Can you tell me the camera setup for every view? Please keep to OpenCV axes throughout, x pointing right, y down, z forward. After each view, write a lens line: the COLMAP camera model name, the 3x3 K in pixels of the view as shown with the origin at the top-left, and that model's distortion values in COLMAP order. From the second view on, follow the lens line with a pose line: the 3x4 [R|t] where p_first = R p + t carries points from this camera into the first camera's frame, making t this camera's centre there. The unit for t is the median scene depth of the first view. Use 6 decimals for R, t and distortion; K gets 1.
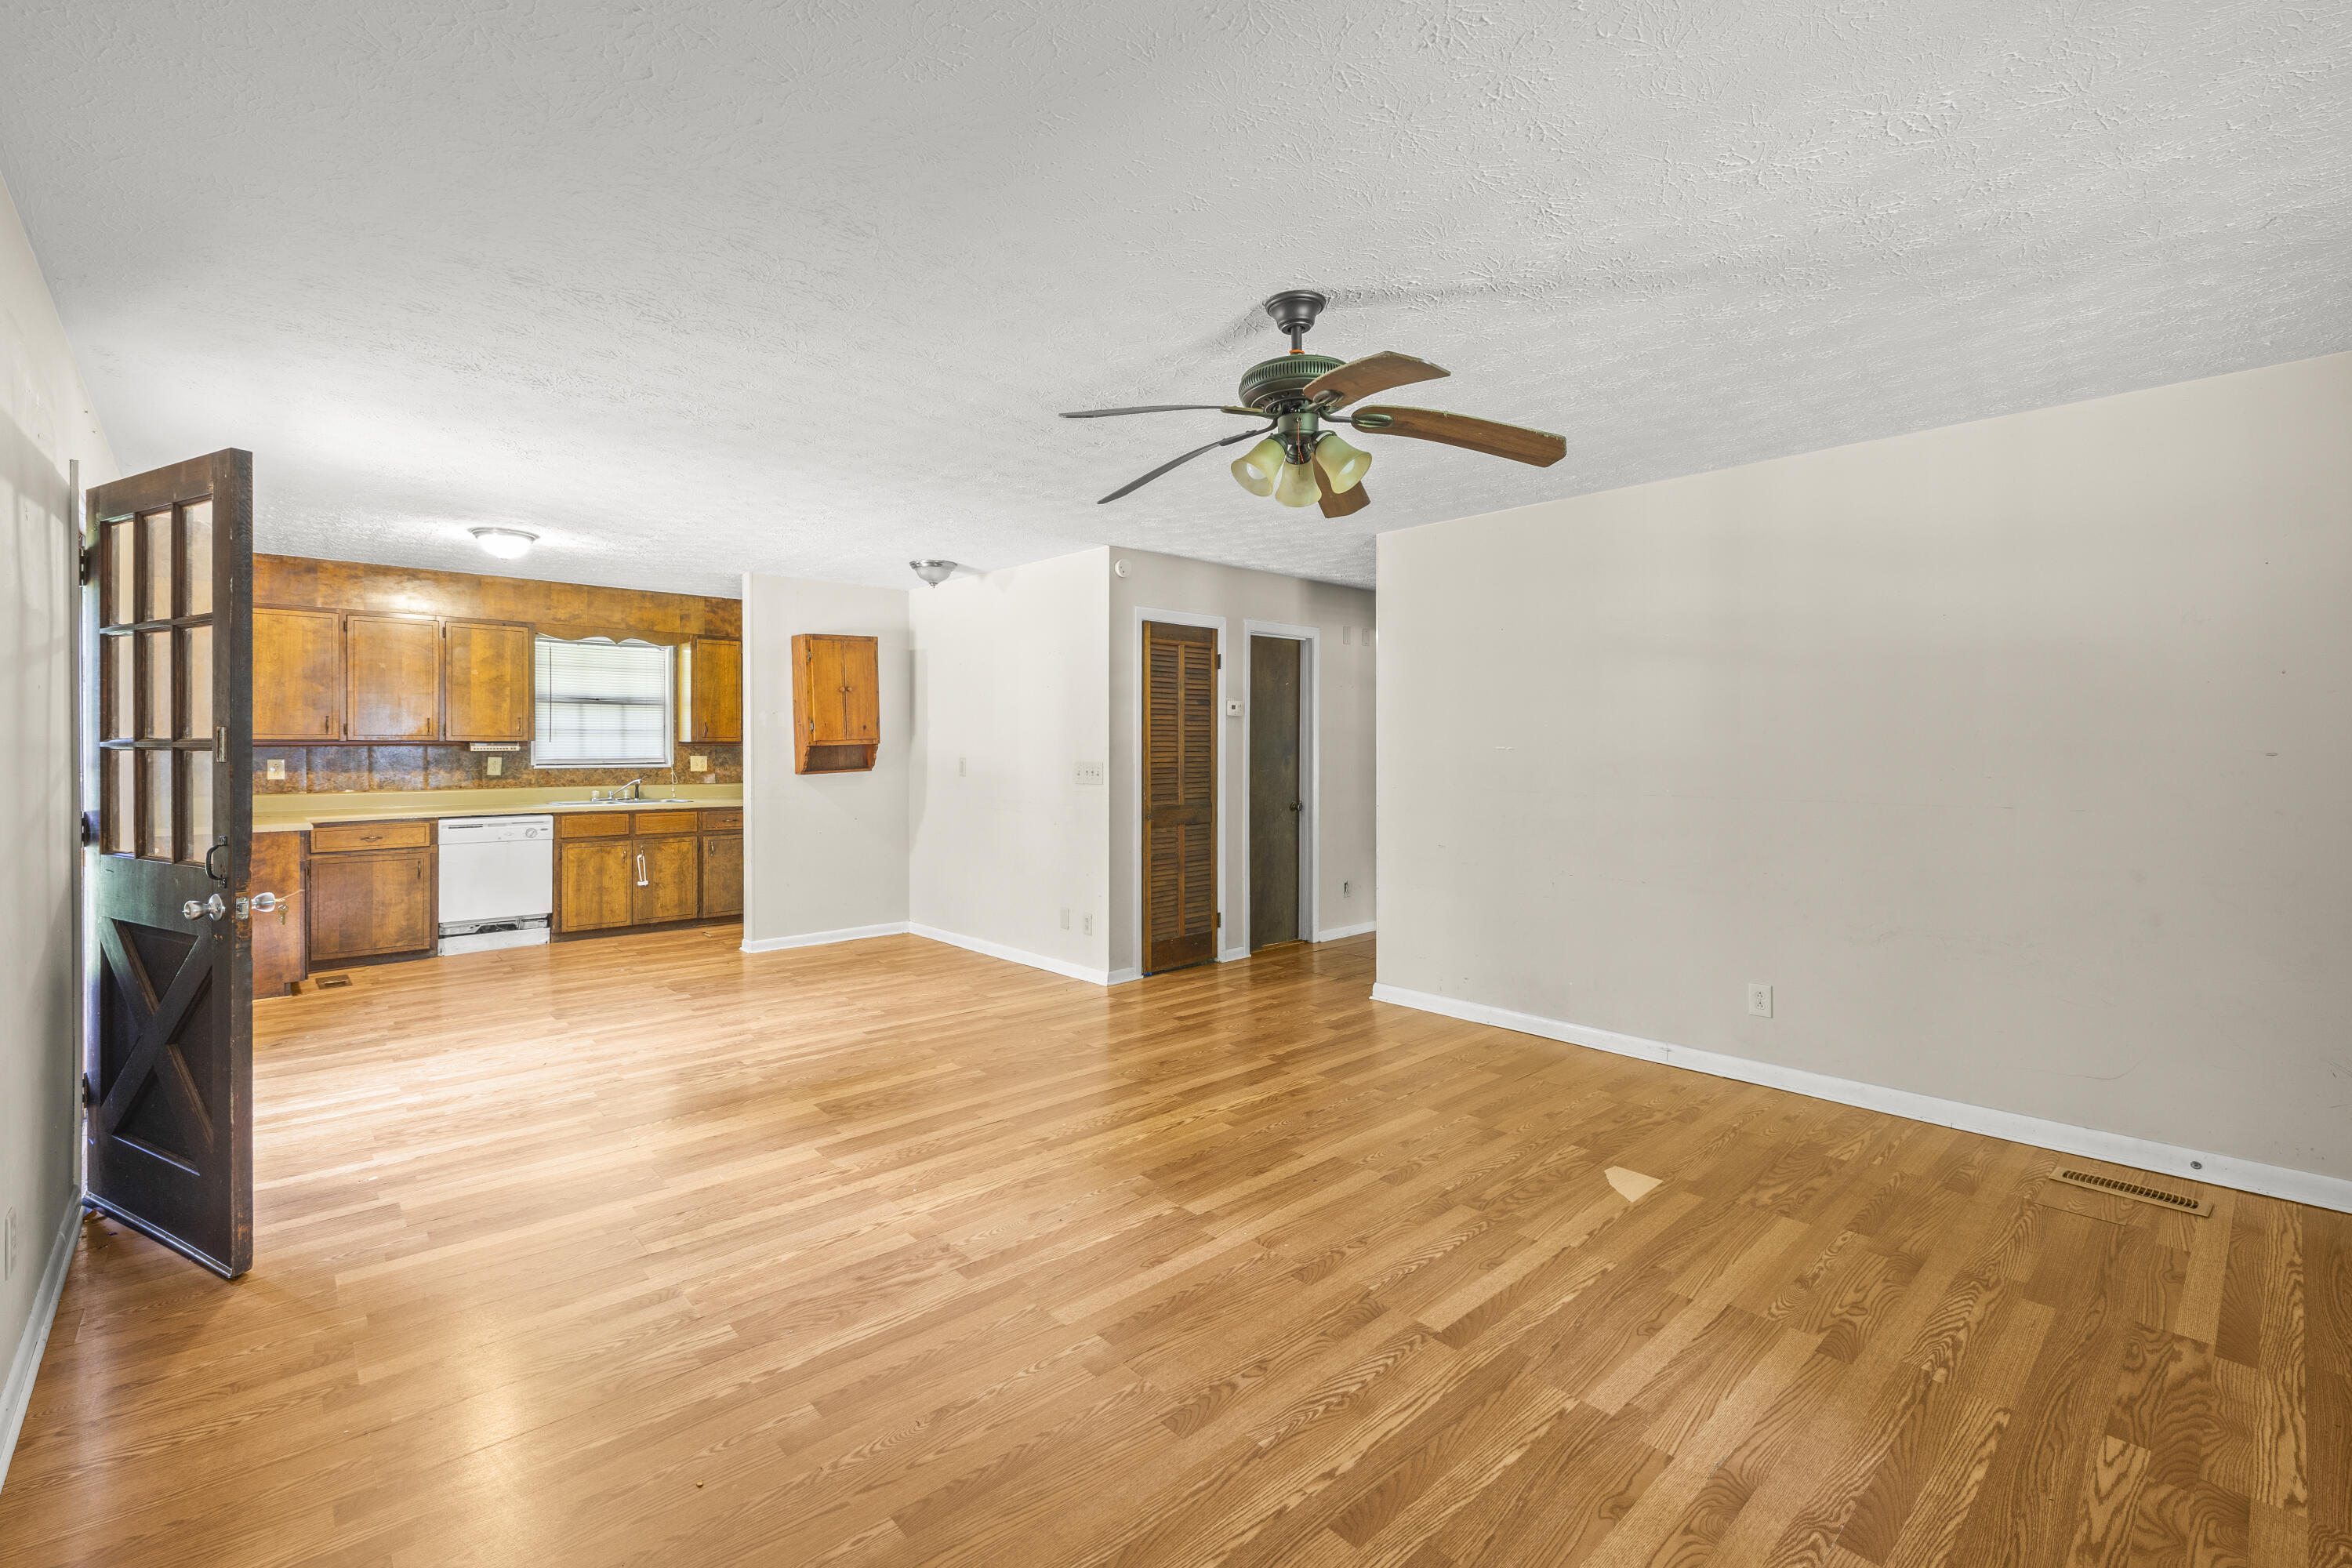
lens RADIAL K [[1003.7, 0, 1157.2], [0, 1003.7, 750.7], [0, 0, 1]] dist [0.001520, 0.001259]
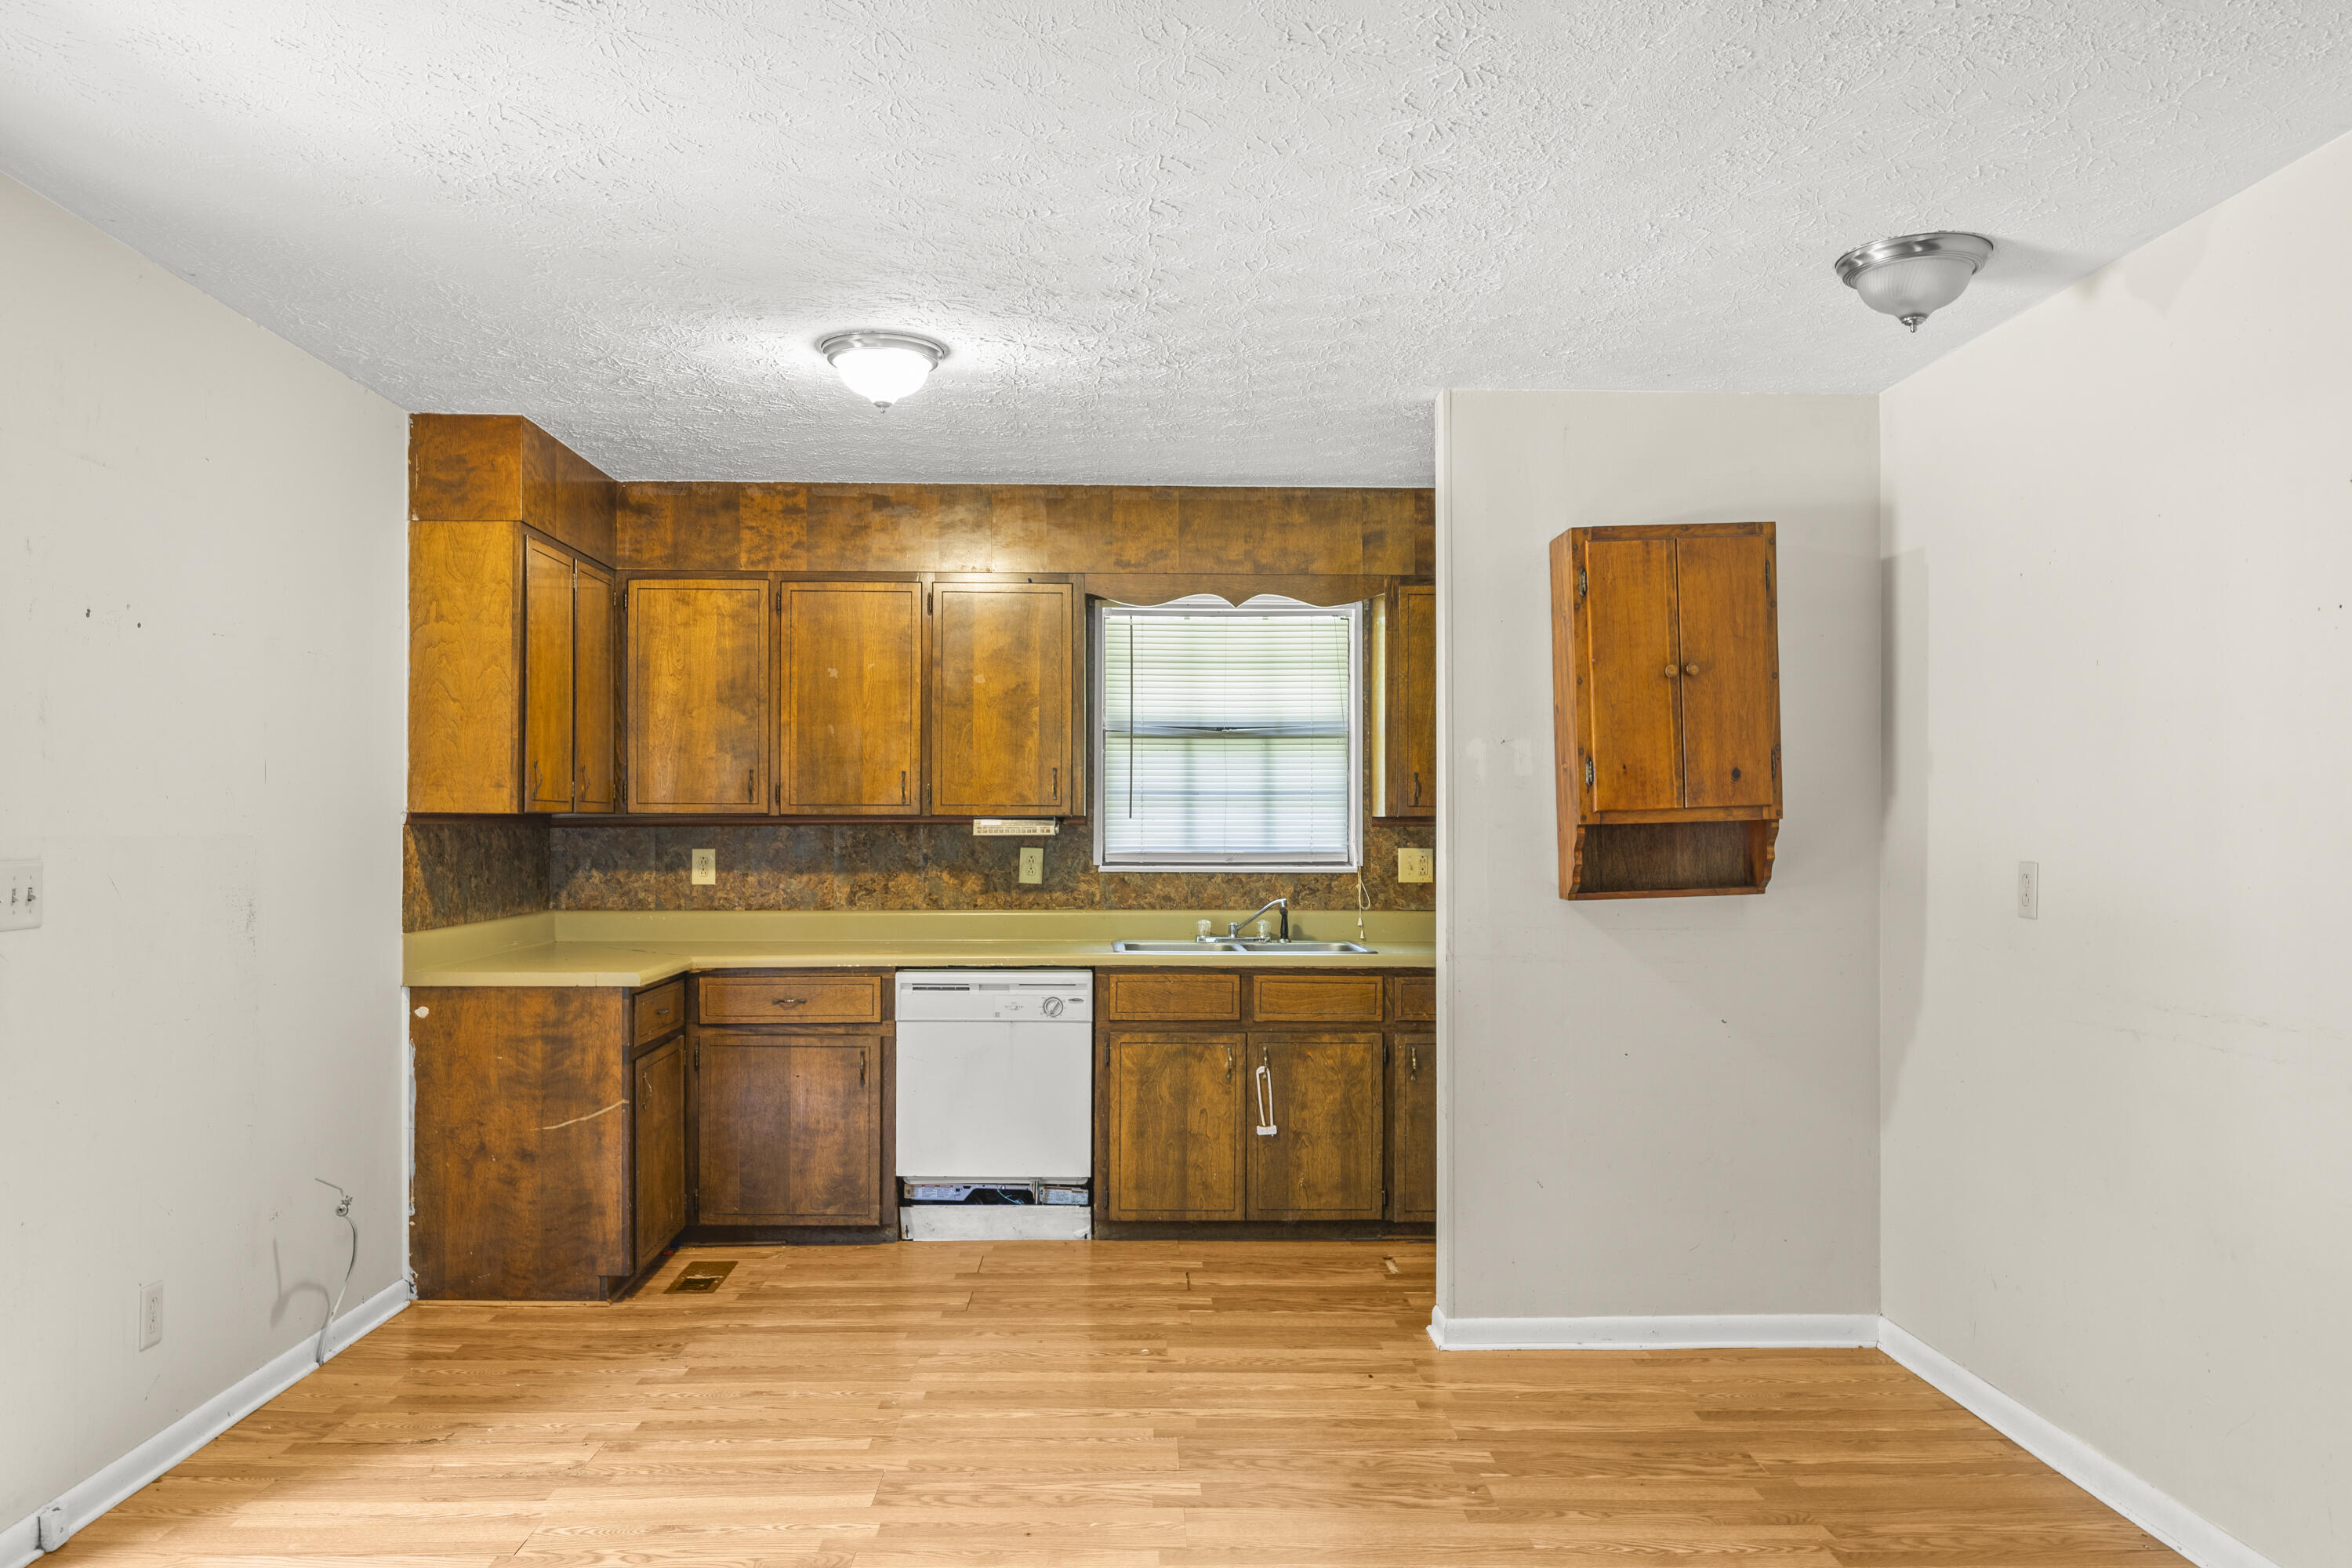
lens RADIAL K [[1730.0, 0, 1177.3], [0, 1730.0, 814.3], [0, 0, 1]] dist [-0.003299, 0.000574]
pose [[0.764677, -0.004533, -0.644398, -0.045073], [-0.004835, 0.999907, -0.012771, 0.000294], [0.644396, 0.012881, 0.764584, 0.401198]]
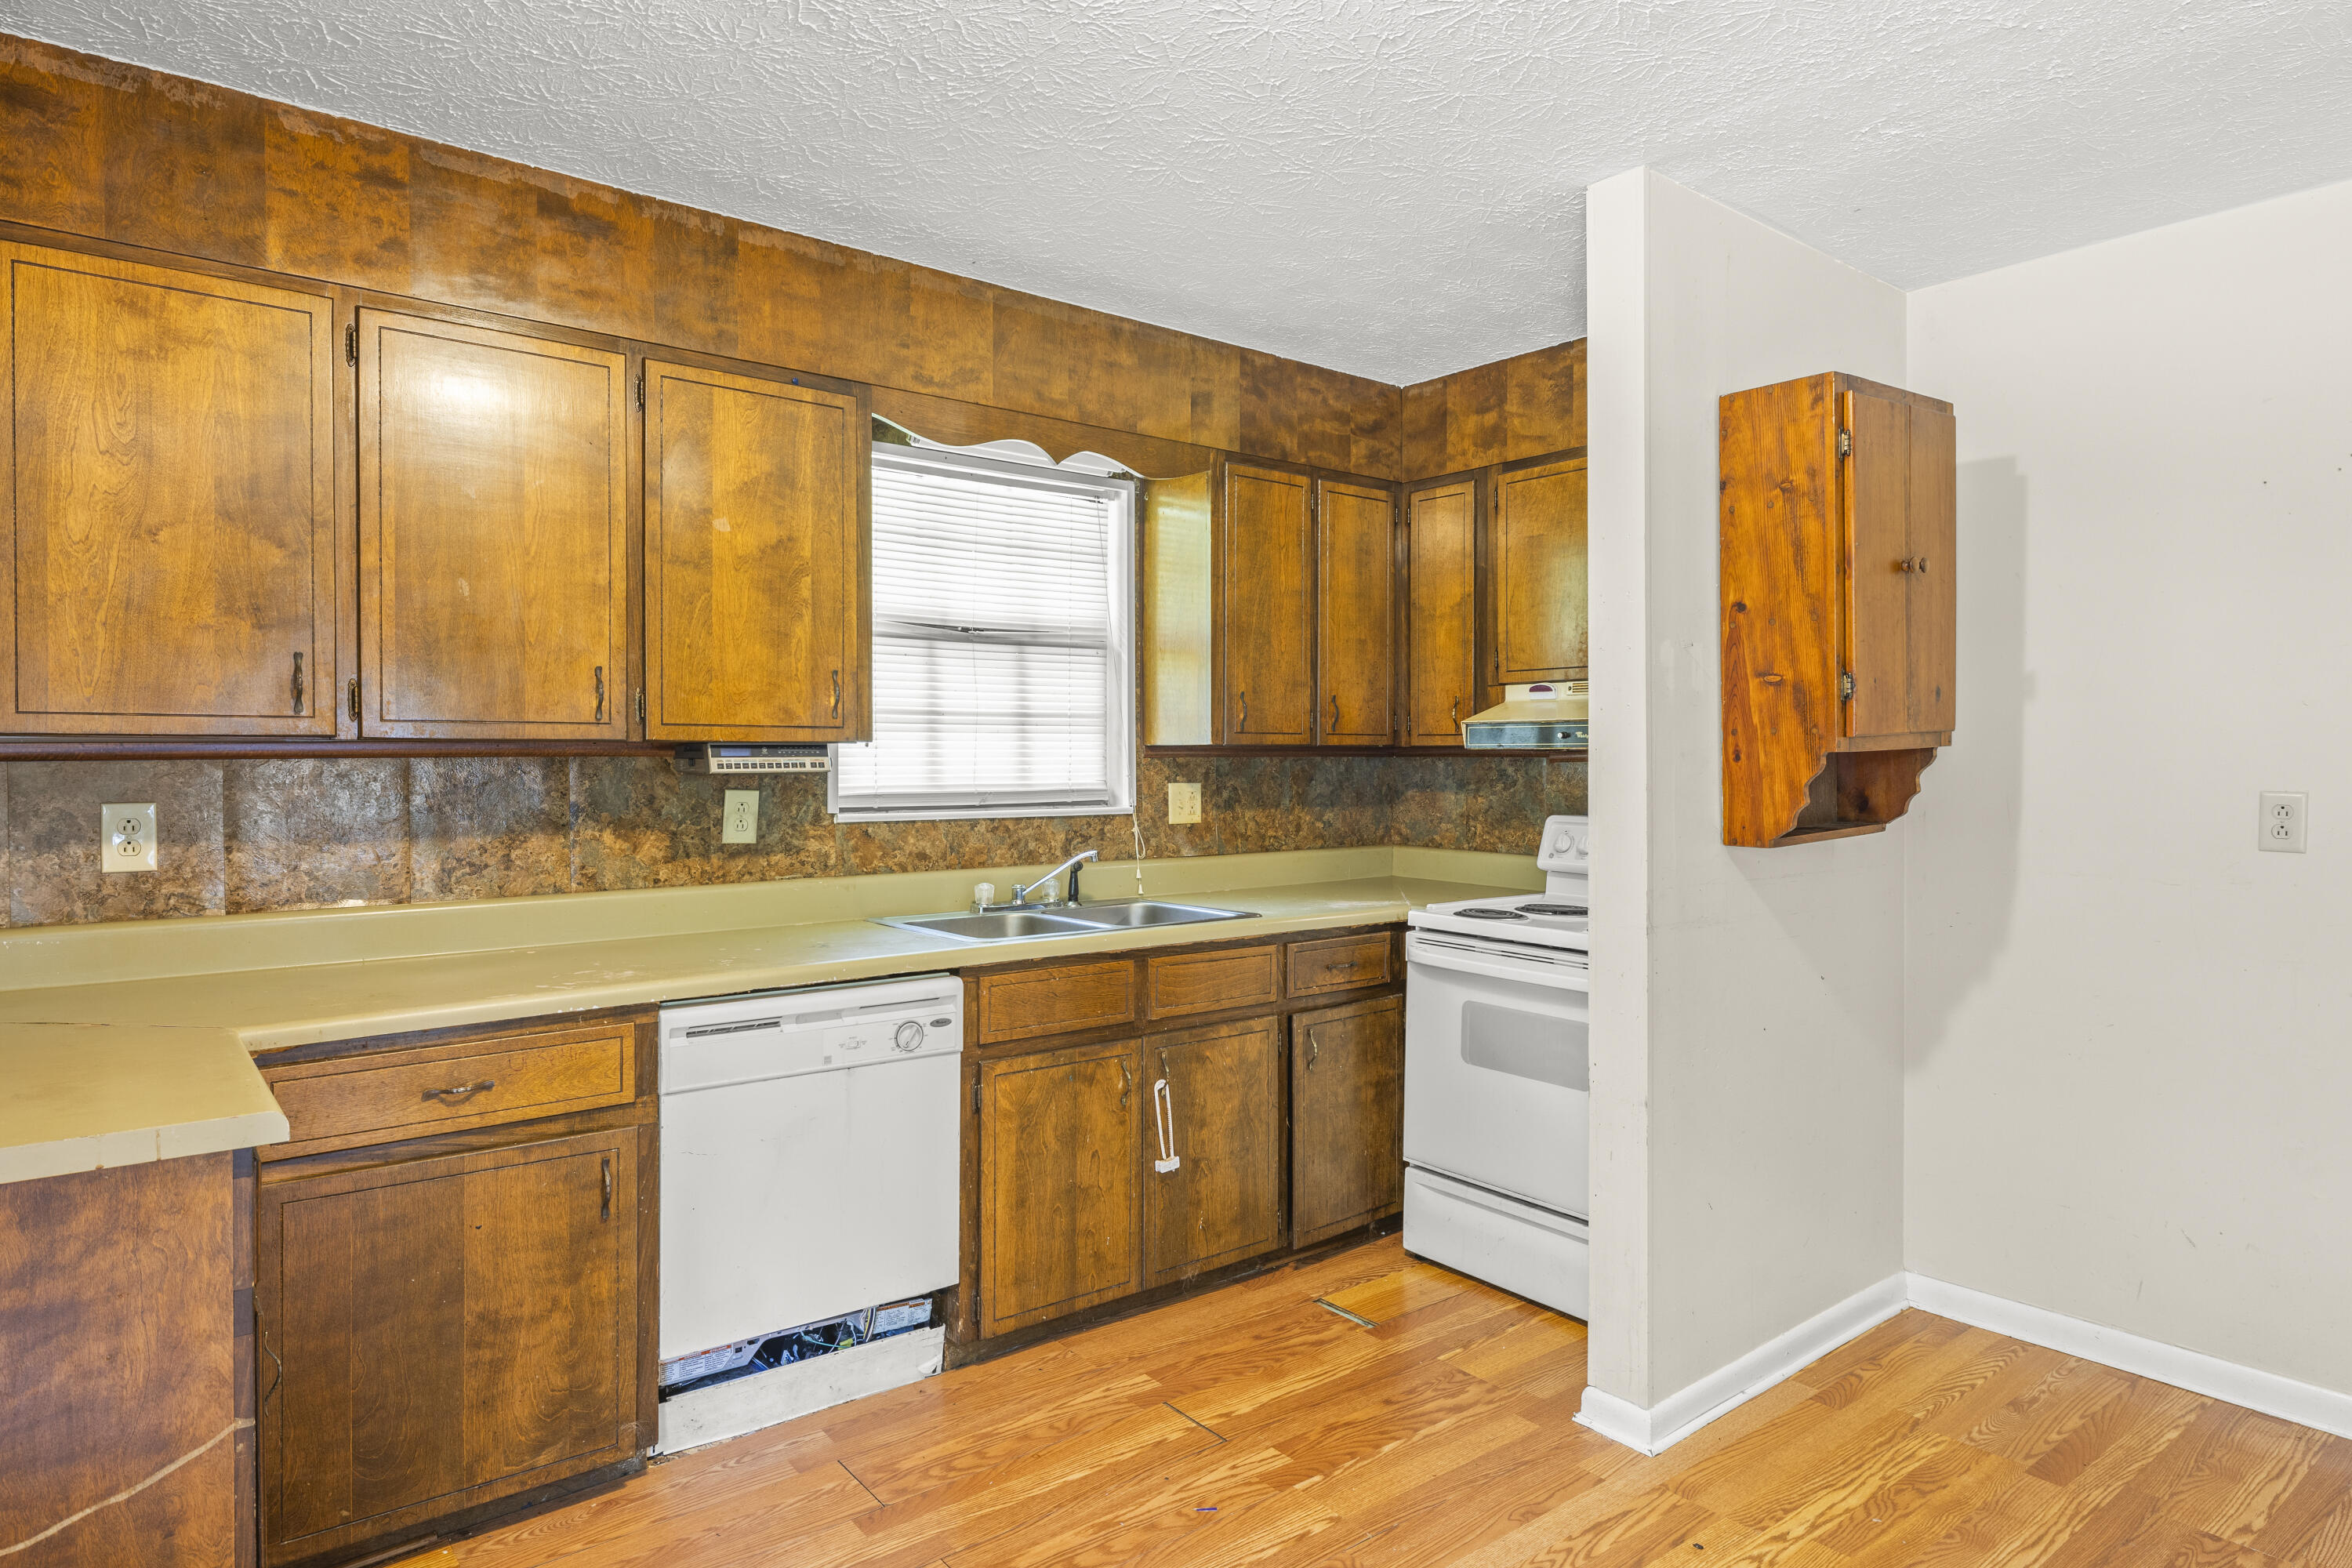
lens RADIAL K [[1345.5, 0, 1172.5], [0, 1345.5, 769.3], [0, 0, 1]] dist [0.004411, -0.001939]
pose [[0.998011, -0.003374, -0.062943, -0.509528], [0.003418, 0.999994, 0.000599, -0.000581], [0.062941, -0.000813, 0.998017, 0.582899]]
